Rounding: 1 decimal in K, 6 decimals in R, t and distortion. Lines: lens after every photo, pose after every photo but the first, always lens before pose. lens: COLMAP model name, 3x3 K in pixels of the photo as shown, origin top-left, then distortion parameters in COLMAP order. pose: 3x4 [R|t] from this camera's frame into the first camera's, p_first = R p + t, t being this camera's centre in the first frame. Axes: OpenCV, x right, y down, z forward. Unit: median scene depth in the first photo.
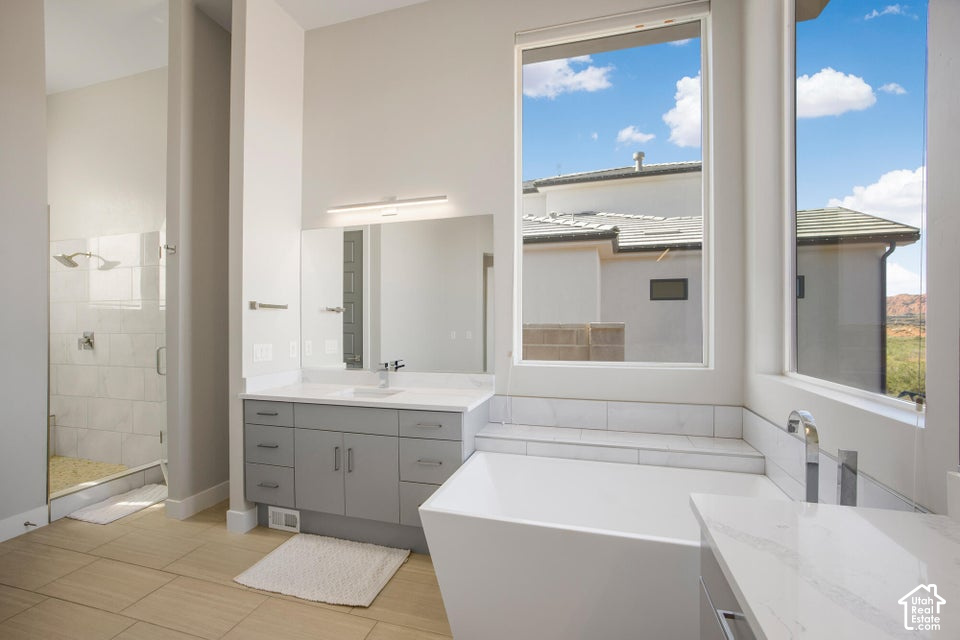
lens RADIAL K [[412.1, 0, 480.0], [0, 412.1, 320.0], [0, 0, 1]] dist [-0.017522, 0.000005]
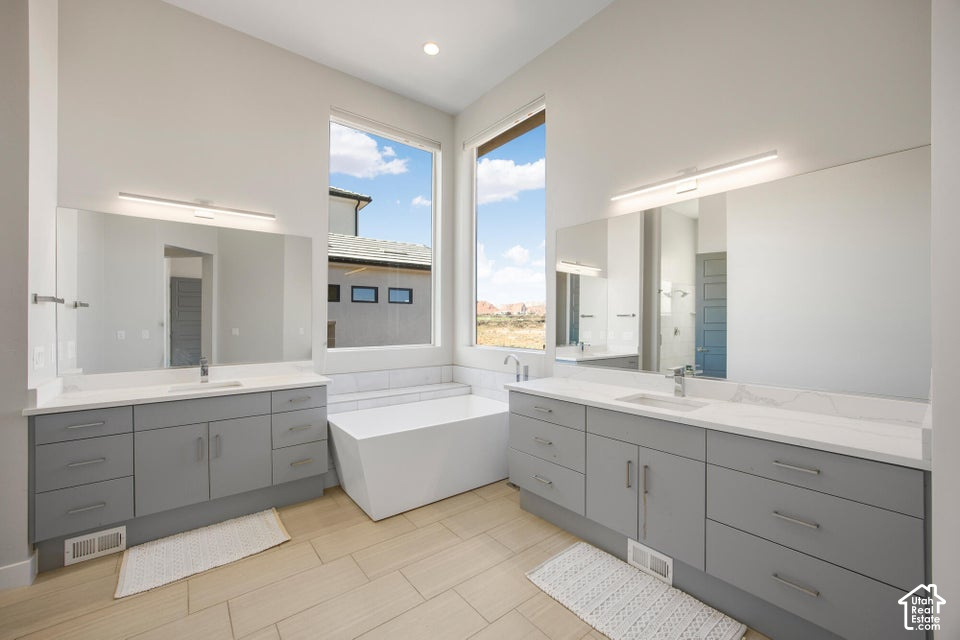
lens RADIAL K [[384.2, 0, 480.0], [0, 384.2, 320.0], [0, 0, 1]] dist [0.001043, 0.000245]
pose [[0.580688, 0.006259, 0.814102, -0.748282], [-0.007460, 0.999969, -0.002367, 0.004407], [-0.814092, -0.004698, 0.580717, -0.155262]]
